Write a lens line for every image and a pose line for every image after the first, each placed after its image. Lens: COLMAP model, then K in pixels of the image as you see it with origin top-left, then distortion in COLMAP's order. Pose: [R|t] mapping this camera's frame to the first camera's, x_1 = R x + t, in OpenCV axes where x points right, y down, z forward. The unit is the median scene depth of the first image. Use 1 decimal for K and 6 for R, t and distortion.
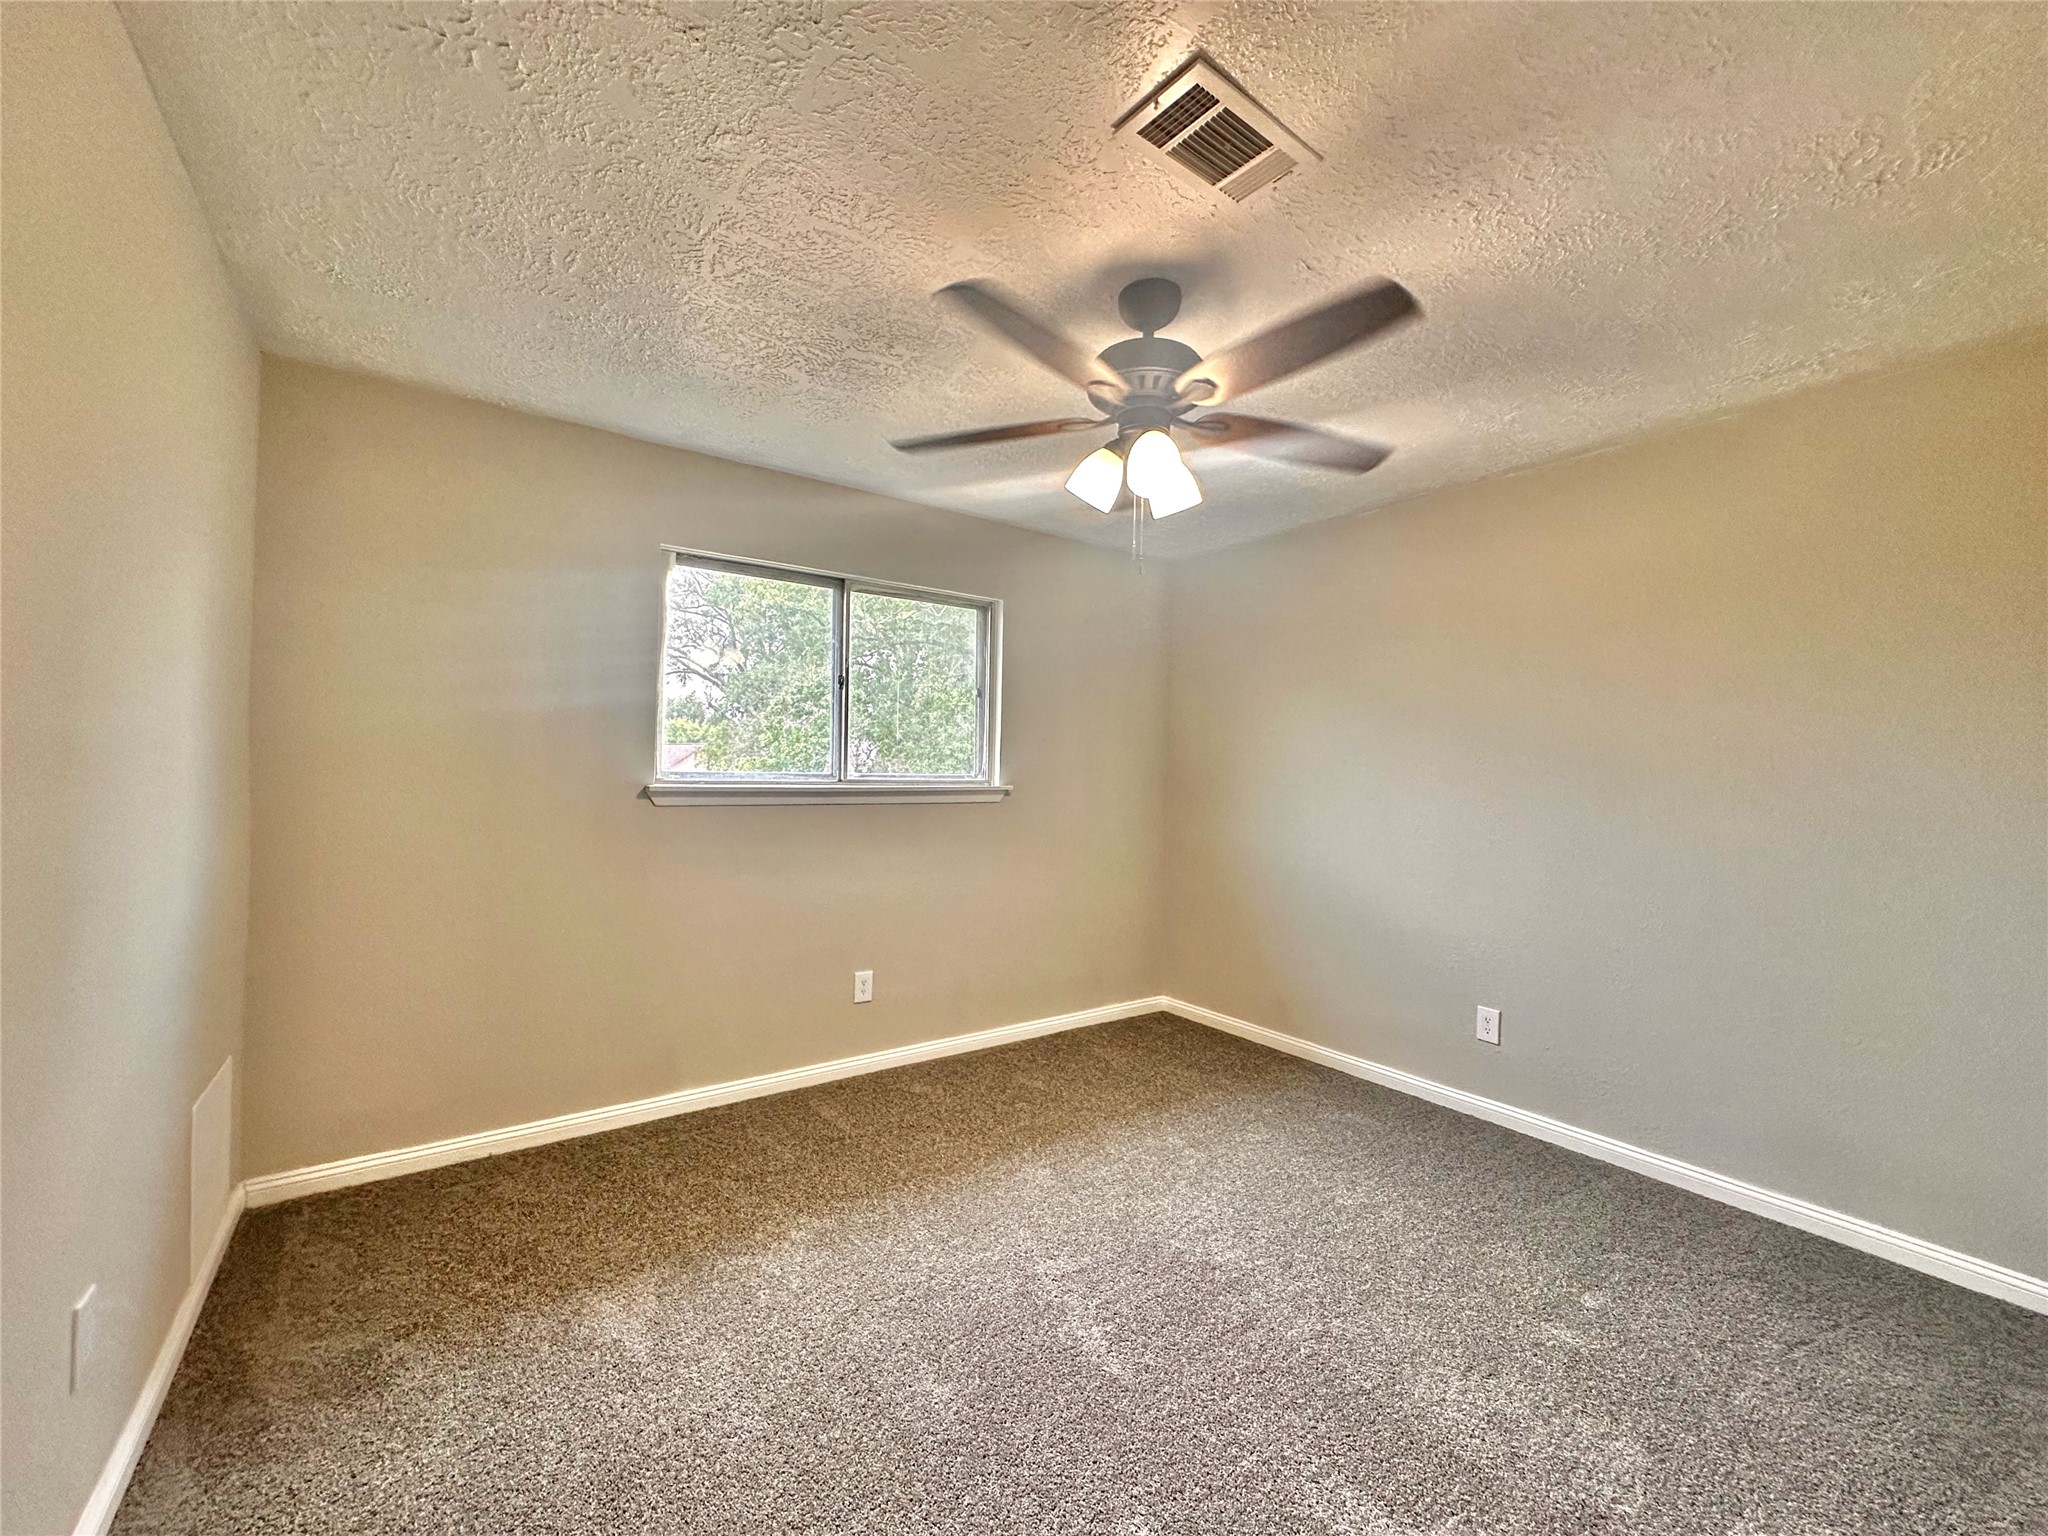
lens RADIAL K [[810.3, 0, 1018.1], [0, 810.3, 766.5], [0, 0, 1]] dist [-0.001437, 0.000971]
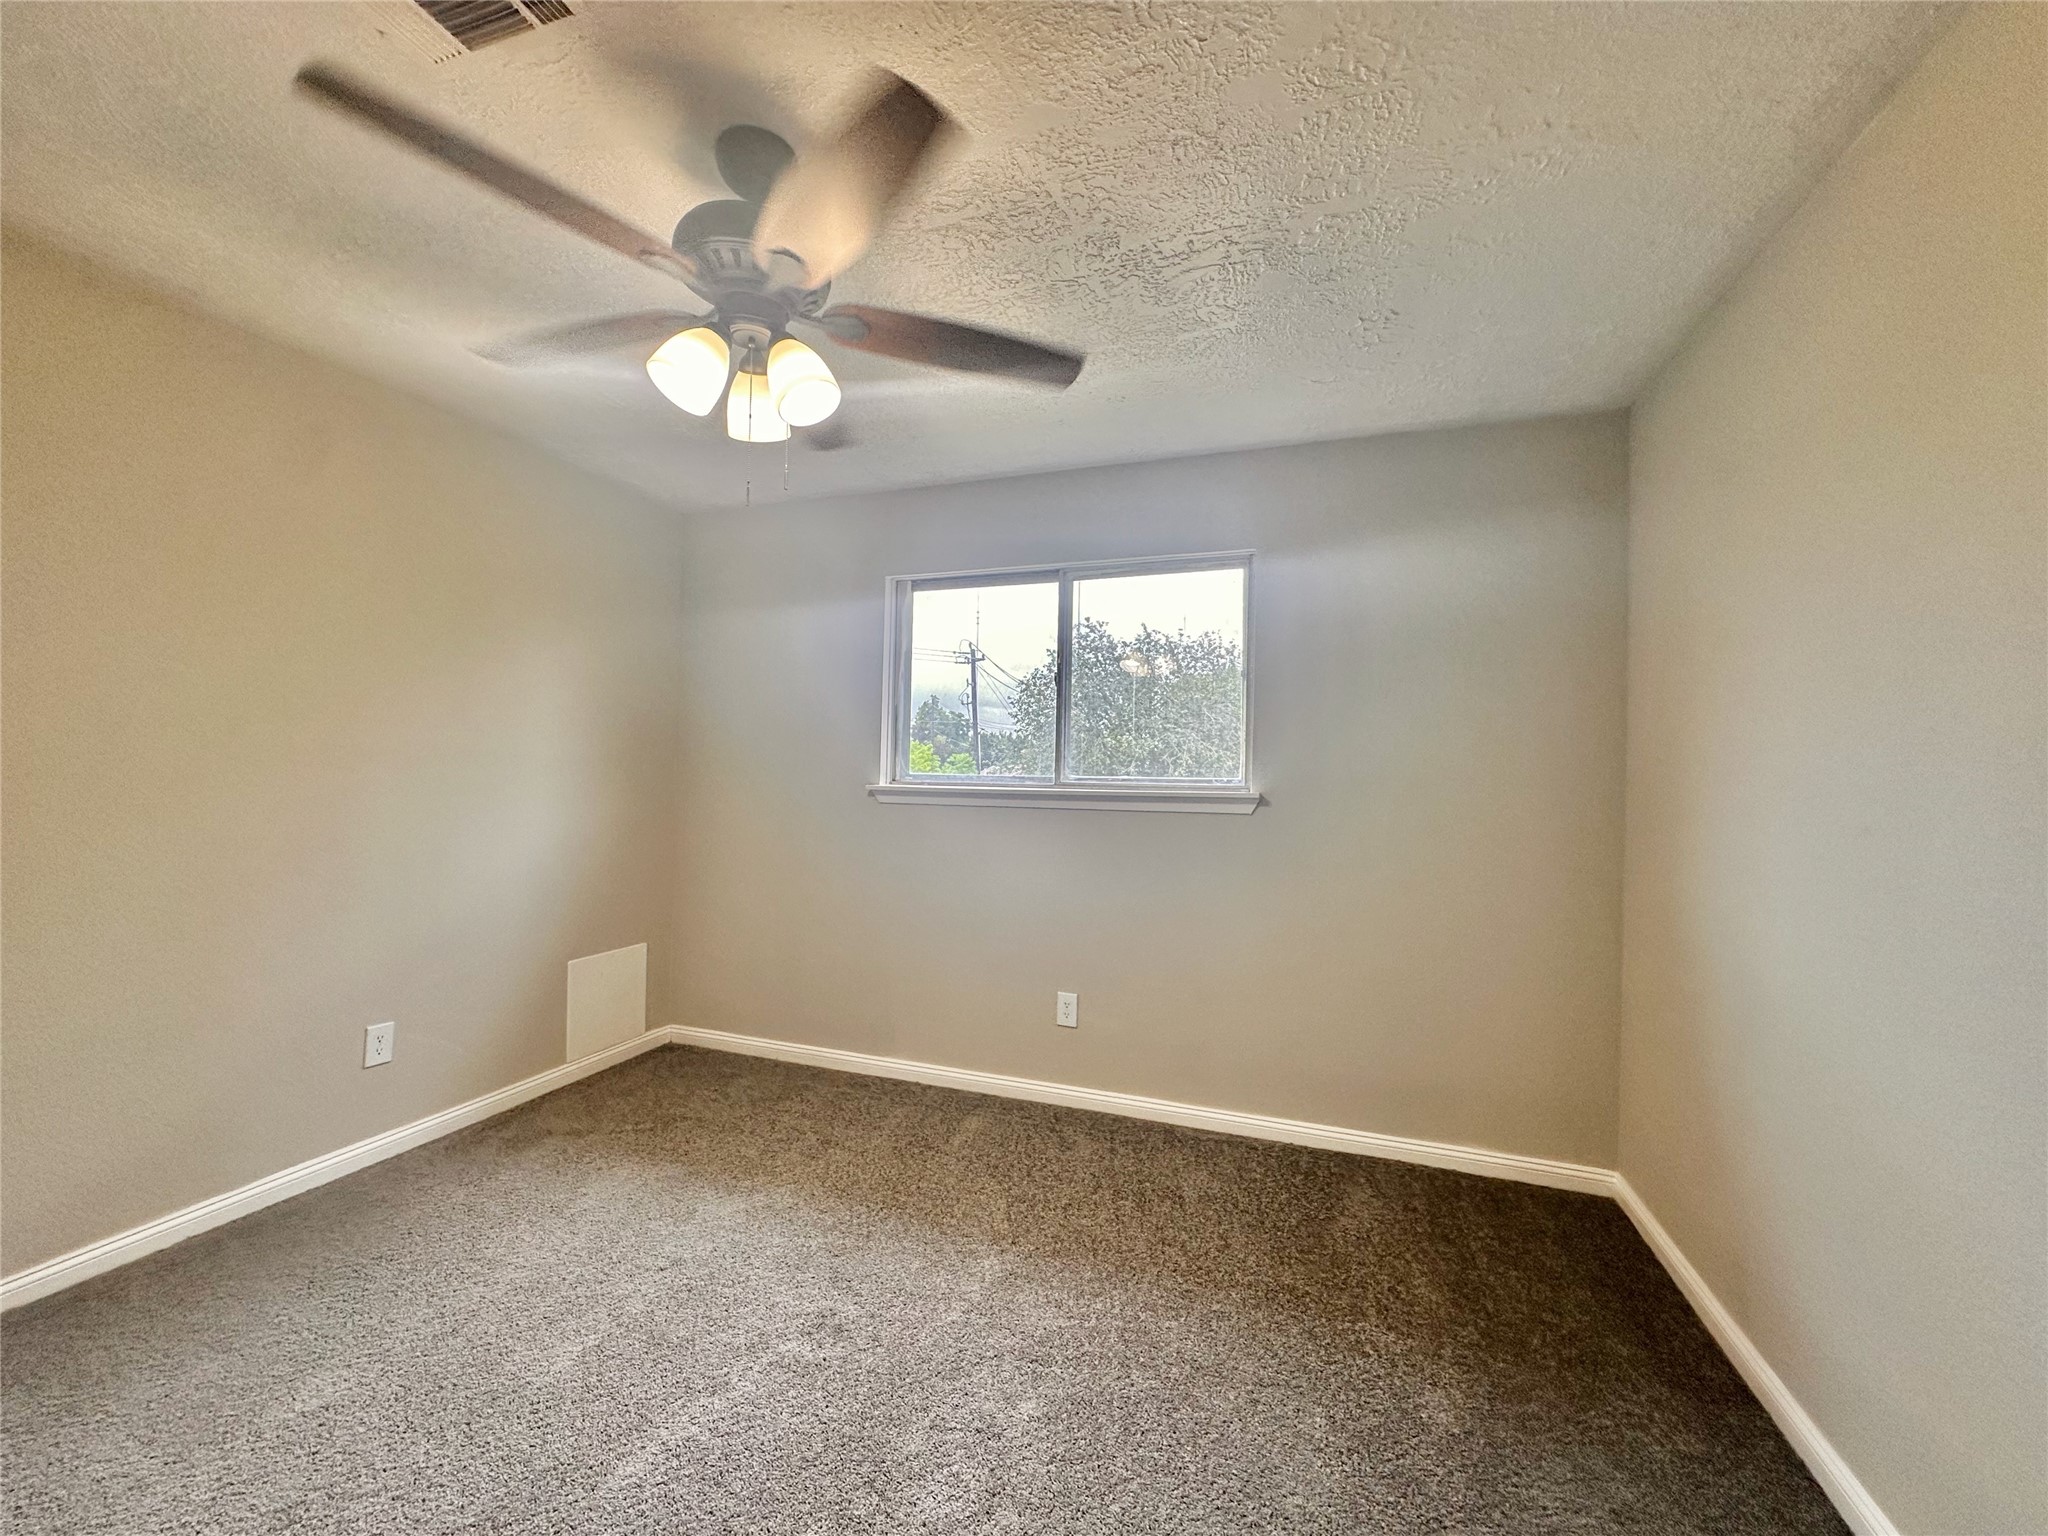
lens RADIAL K [[810.3, 0, 1018.1], [0, 810.3, 766.5], [0, 0, 1]] dist [-0.001437, 0.000971]
pose [[0.568241, -0.019101, -0.822641, 0.569365], [-0.003656, 0.999662, -0.025737, 0.023834], [0.822854, 0.017632, 0.567979, 0.462259]]
